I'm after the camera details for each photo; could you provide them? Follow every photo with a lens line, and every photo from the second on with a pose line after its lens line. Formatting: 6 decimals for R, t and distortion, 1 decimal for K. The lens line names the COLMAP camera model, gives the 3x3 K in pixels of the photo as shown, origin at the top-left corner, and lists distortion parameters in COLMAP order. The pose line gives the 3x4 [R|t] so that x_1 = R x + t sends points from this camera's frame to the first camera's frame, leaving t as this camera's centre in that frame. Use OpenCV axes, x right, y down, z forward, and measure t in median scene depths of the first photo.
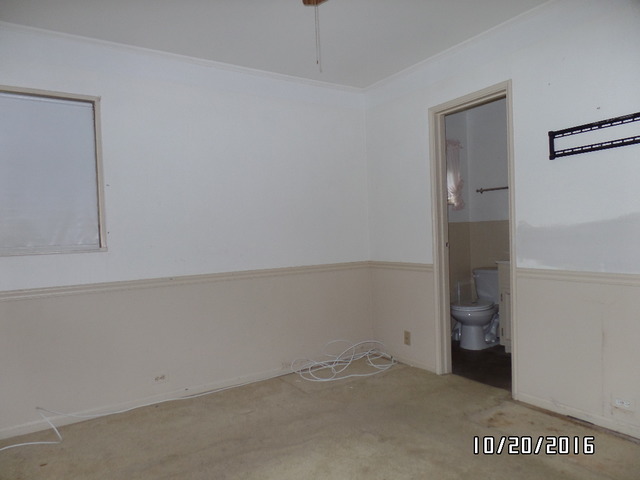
lens RADIAL K [[440.3, 0, 320.0], [0, 440.3, 240.0], [0, 0, 1]] dist [-0.000261, -0.003414]
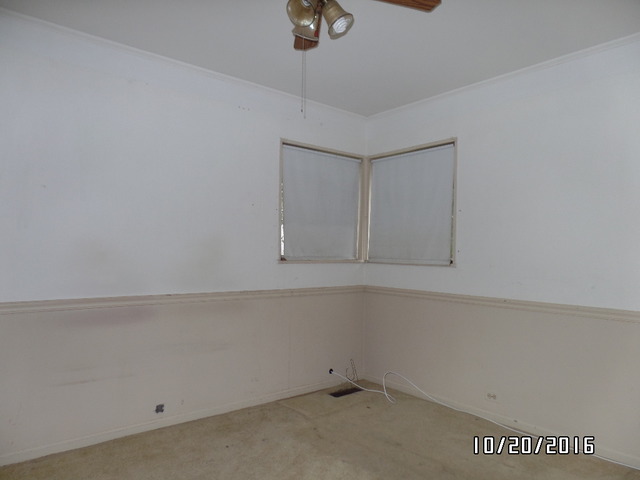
lens RADIAL K [[440.3, 0, 320.0], [0, 440.3, 240.0], [0, 0, 1]] dist [-0.000261, -0.003414]
pose [[0.139381, 0.014635, -0.990131, 0.612646], [-0.043849, 0.999001, 0.008593, -0.039902], [0.989267, 0.042219, 0.139884, 0.474082]]
